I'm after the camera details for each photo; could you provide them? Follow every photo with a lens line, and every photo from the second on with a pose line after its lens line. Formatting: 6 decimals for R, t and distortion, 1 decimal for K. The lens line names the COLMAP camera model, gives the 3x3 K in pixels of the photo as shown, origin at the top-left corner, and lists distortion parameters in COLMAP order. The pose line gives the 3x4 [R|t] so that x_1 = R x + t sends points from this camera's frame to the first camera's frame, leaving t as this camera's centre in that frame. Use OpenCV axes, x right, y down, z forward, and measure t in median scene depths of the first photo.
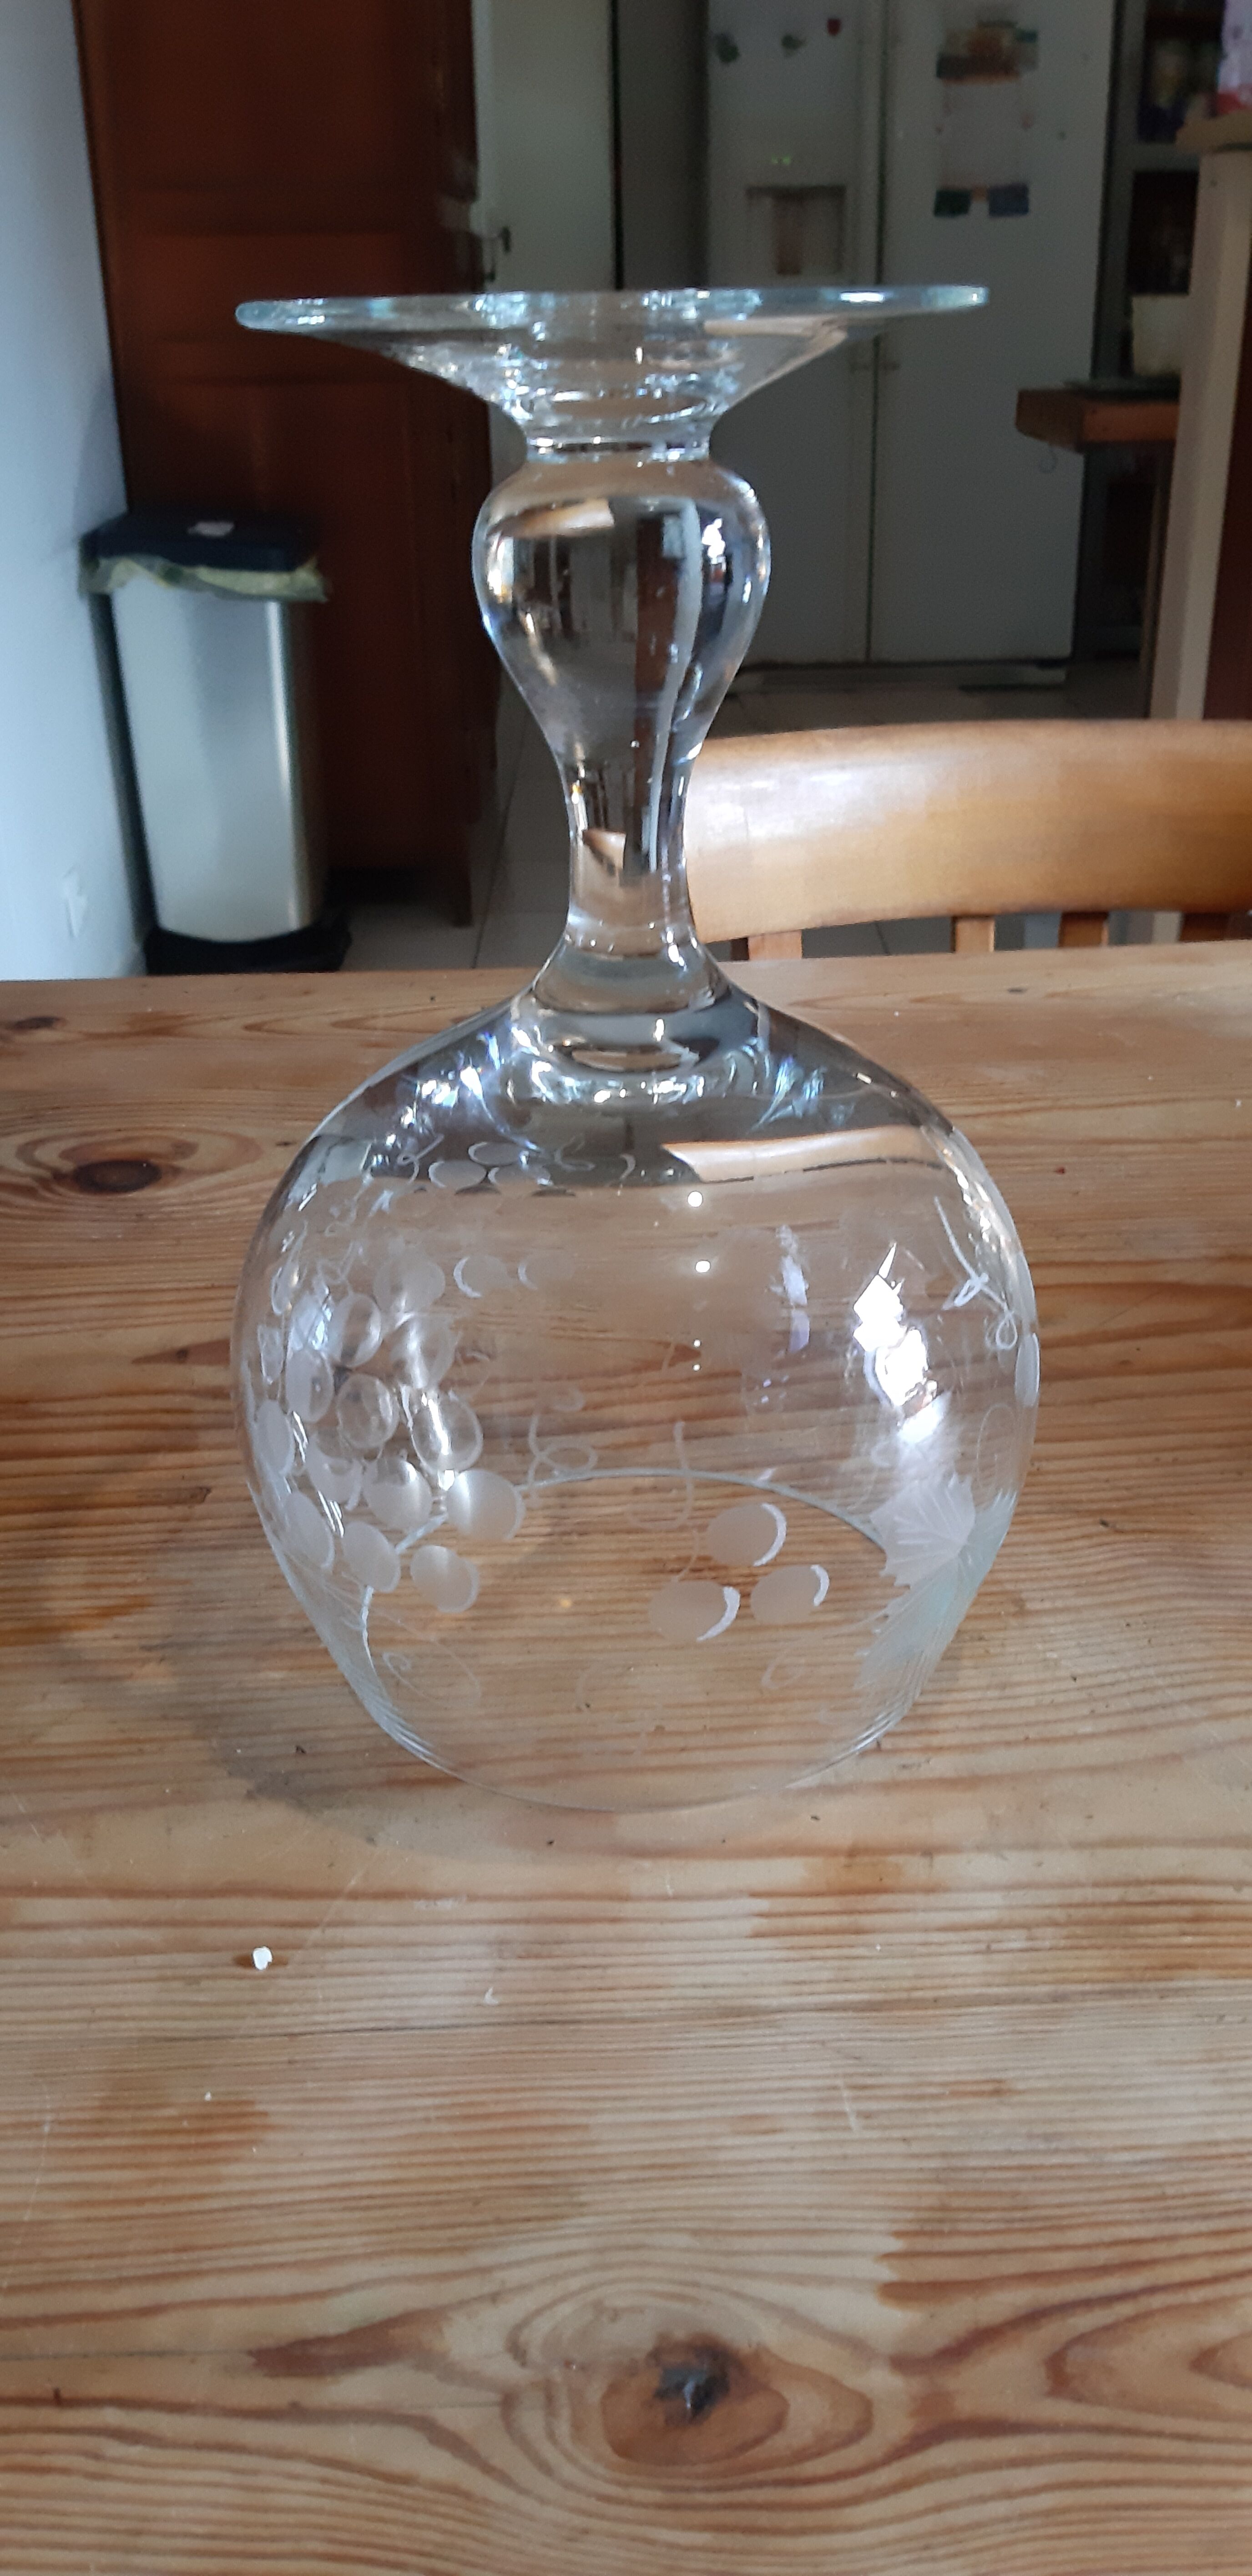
lens RADIAL K [[2097.6, 0, 626.0], [0, 2097.6, 1288.0], [0, 0, 1]] dist [0.084519, -0.185058]
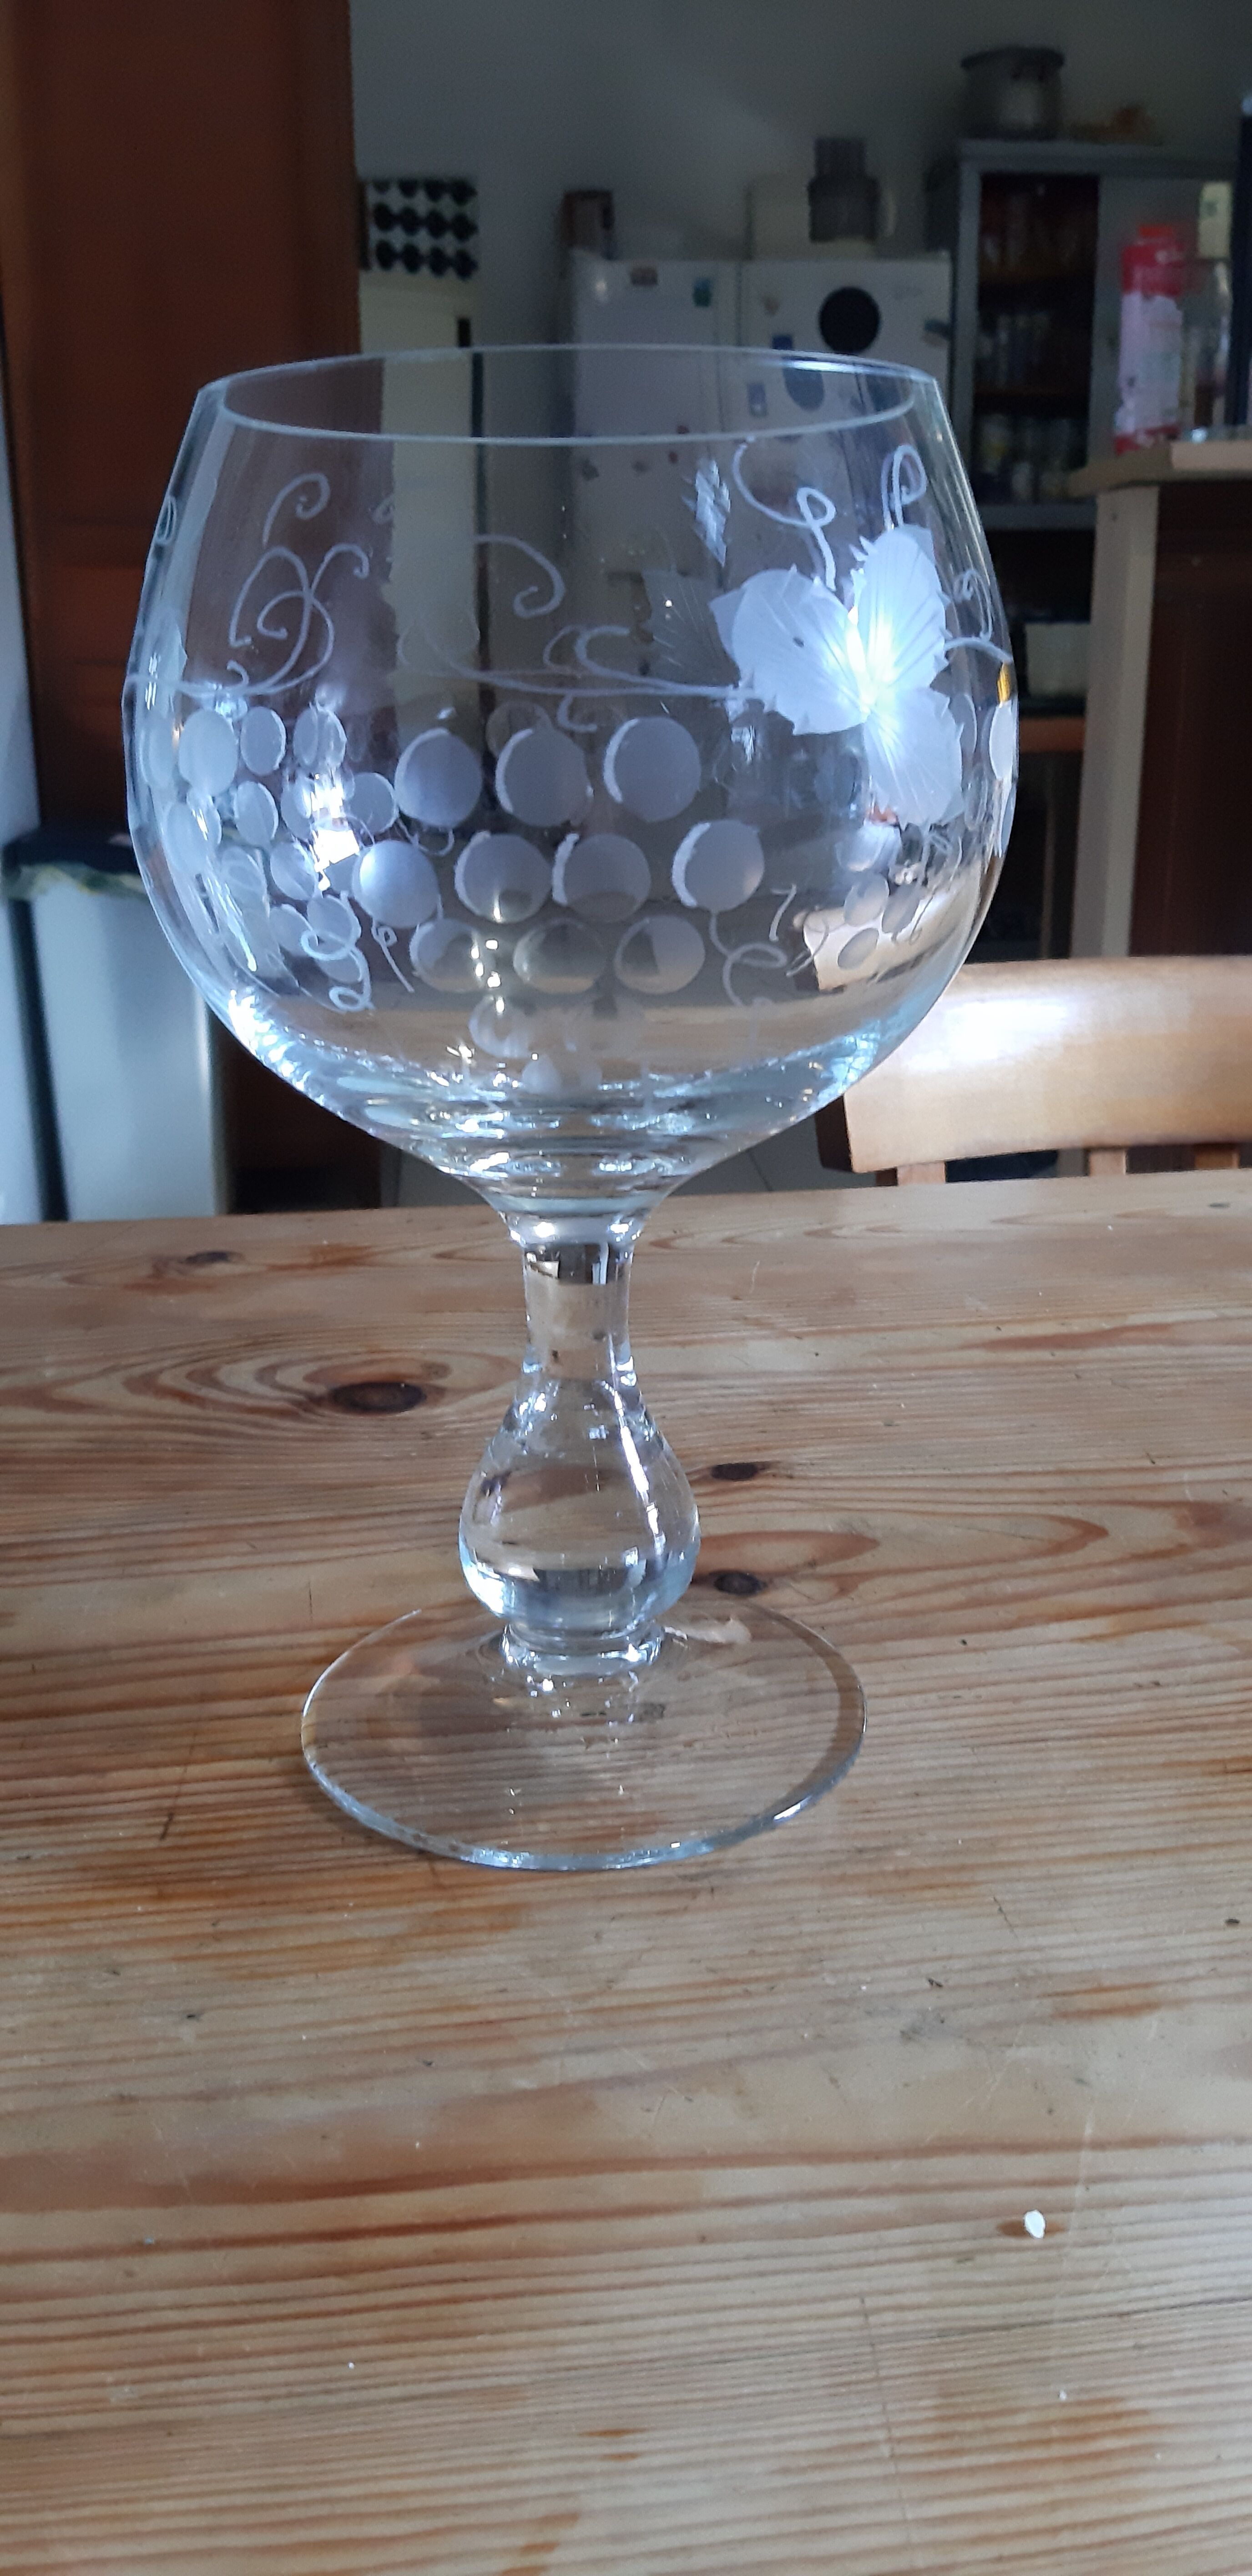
lens RADIAL K [[2078.1, 0, 626.0], [0, 2078.1, 1288.0], [0, 0, 1]] dist [0.063121, -0.157278]
pose [[0.996057, -0.020293, 0.086359, -0.354586], [0.032853, 0.988650, -0.146599, 0.062519], [-0.082404, 0.148858, 0.985419, 0.137928]]
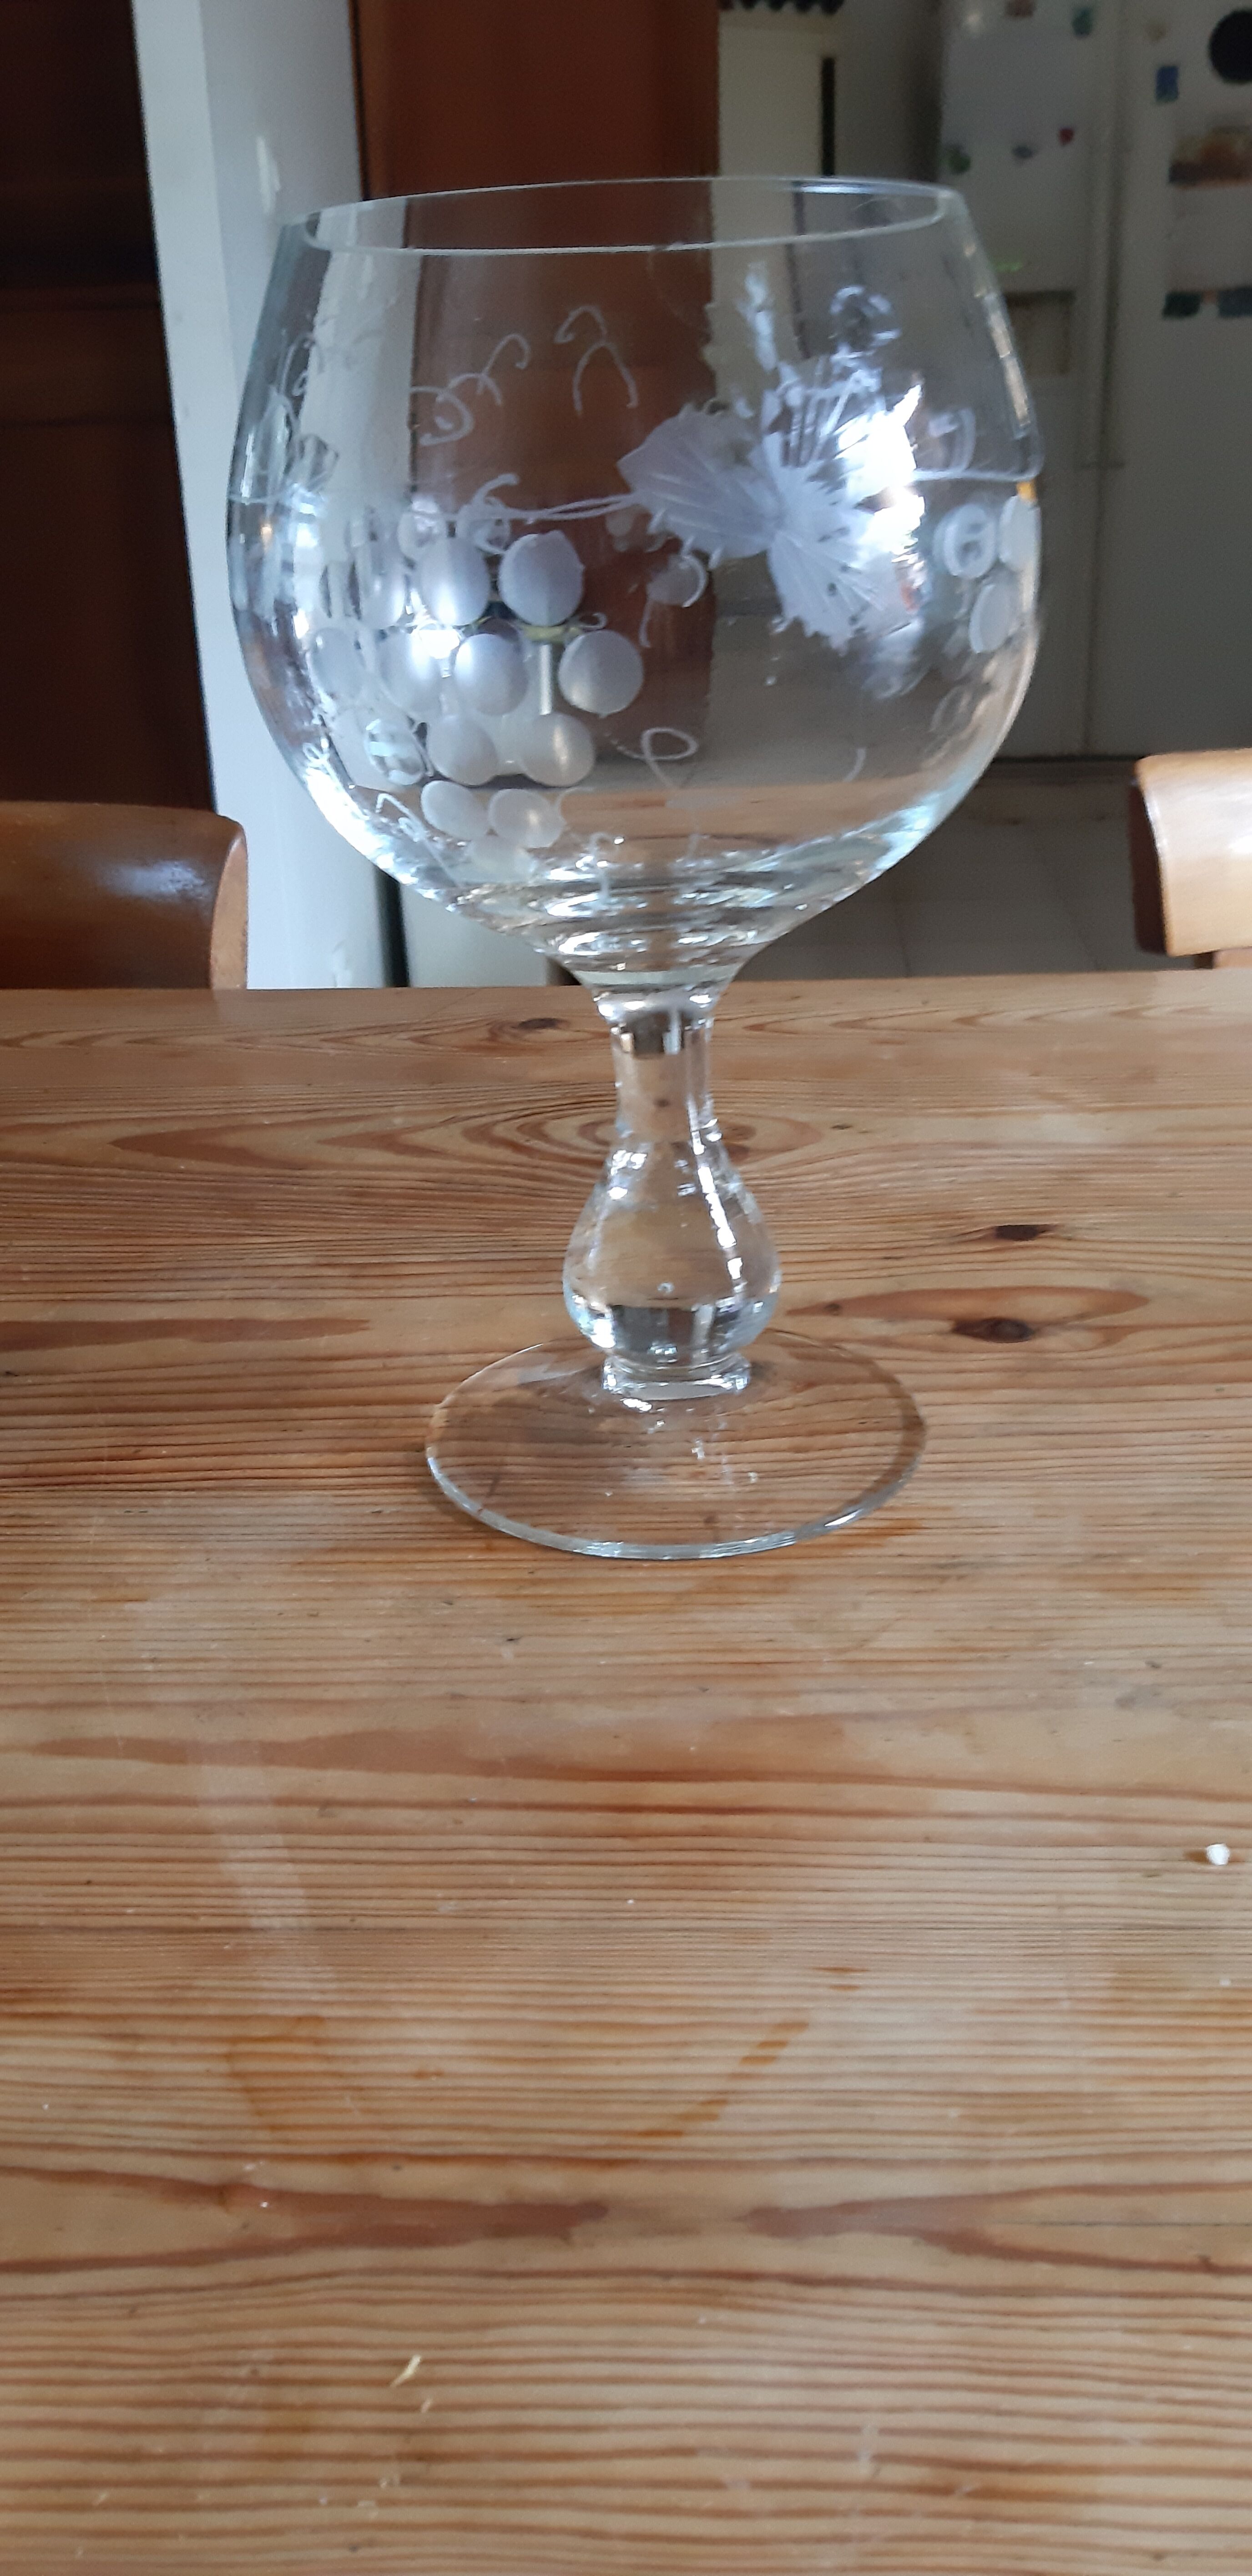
lens RADIAL K [[2080.5, 0, 587.9], [0, 2080.5, 1285.0], [0, 0, 1]] dist [0.110656, -0.227900]
pose [[0.996157, 0.018918, -0.085520, -0.341591], [-0.023203, 0.998510, -0.049398, 0.101414], [0.084458, 0.051192, 0.995111, 0.011289]]
